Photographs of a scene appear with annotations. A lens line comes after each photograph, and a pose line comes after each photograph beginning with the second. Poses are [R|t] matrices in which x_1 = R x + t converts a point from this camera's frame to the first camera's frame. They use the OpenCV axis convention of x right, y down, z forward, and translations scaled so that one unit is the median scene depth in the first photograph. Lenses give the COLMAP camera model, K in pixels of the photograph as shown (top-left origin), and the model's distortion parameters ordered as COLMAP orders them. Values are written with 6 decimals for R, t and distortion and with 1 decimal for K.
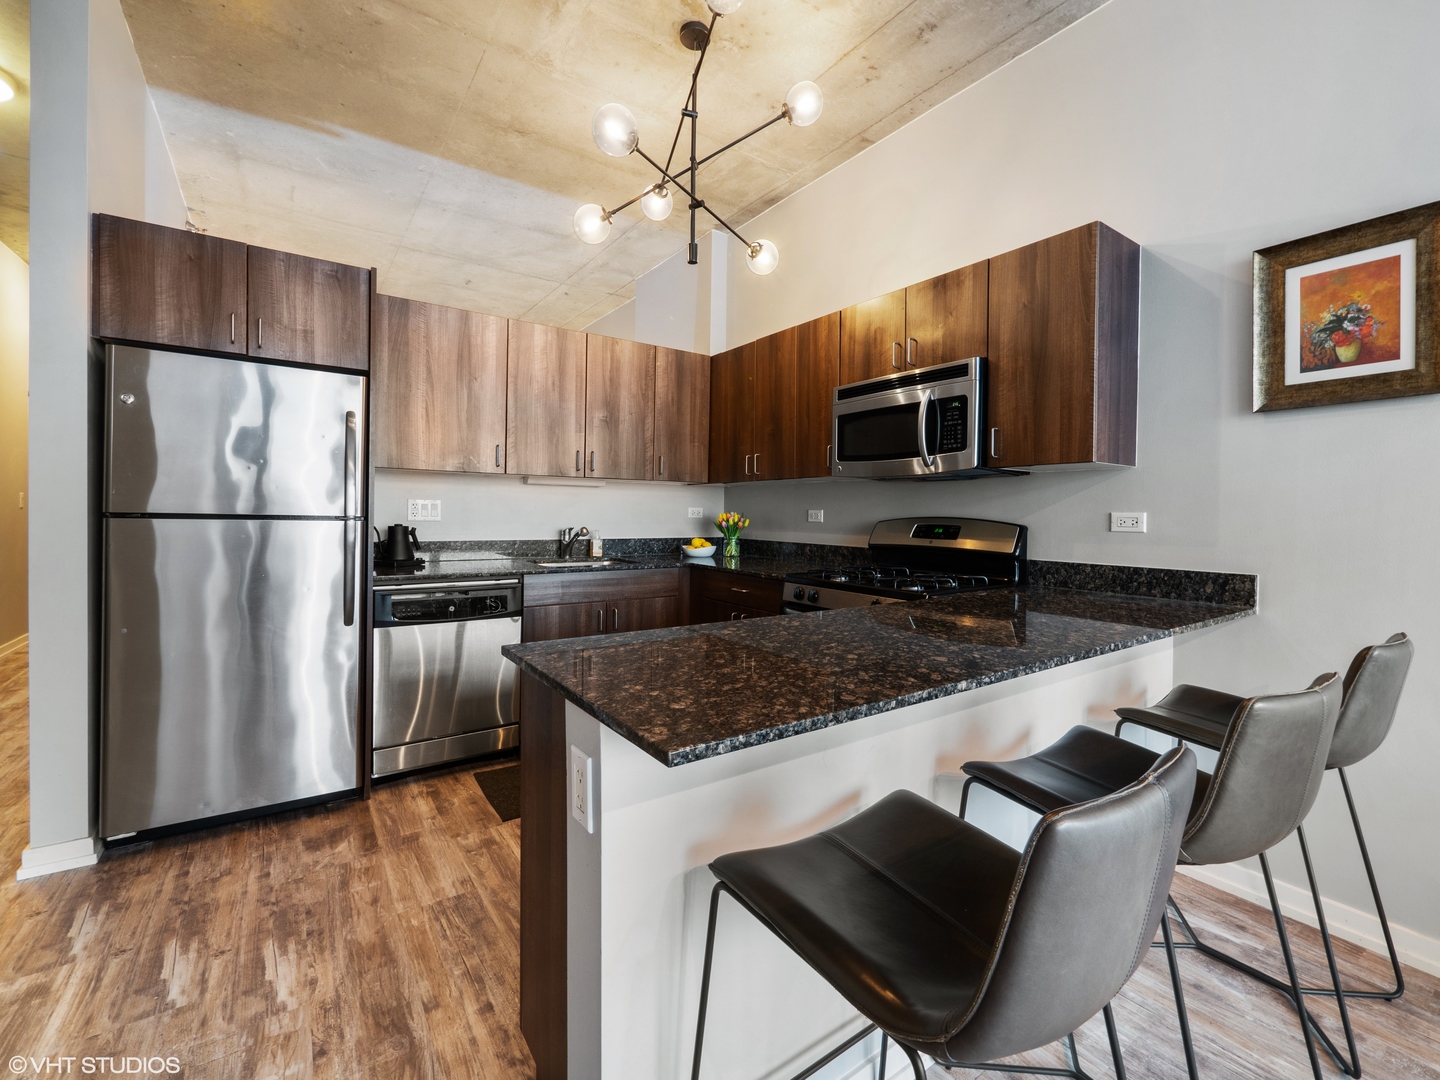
lens RADIAL K [[614.2, 0, 720.0], [0, 614.2, 506.3], [0, 0, 1]] dist [-0.001275, -0.000268]
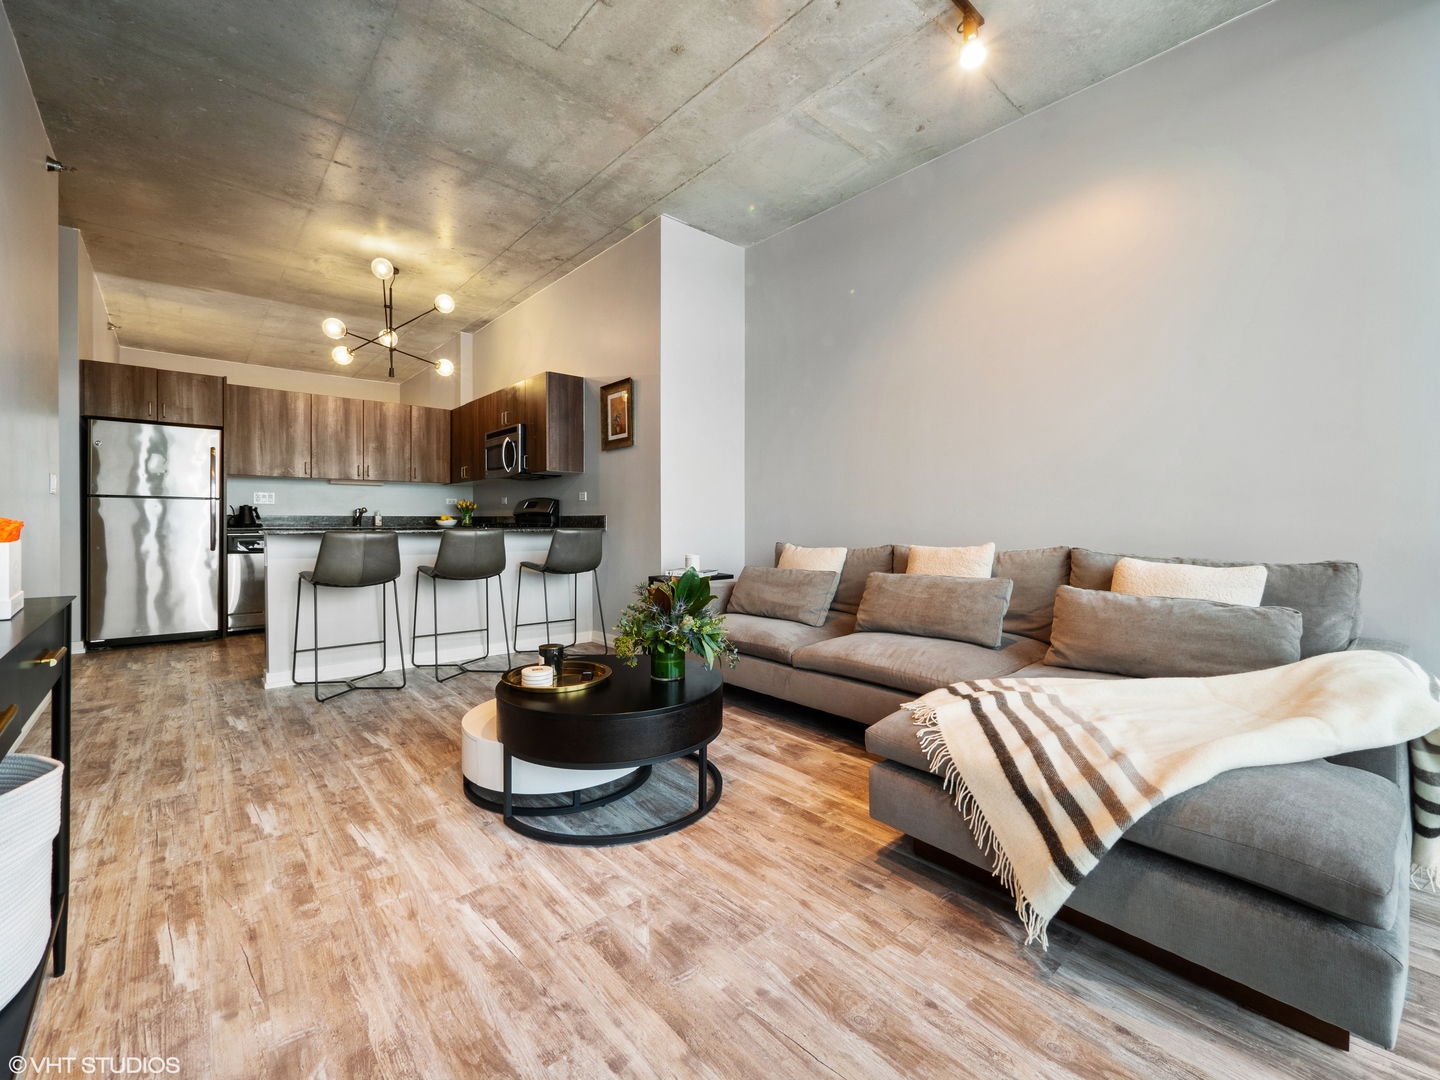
lens RADIAL K [[590.2, 0, 721.1], [0, 590.2, 511.8], [0, 0, 1]] dist [0.001660, 0.000331]
pose [[0.991882, -0.011897, 0.126606, 0.682792], [0.012406, 0.999918, -0.003232, 0.073796], [-0.126557, 0.004777, 0.991948, -0.965961]]
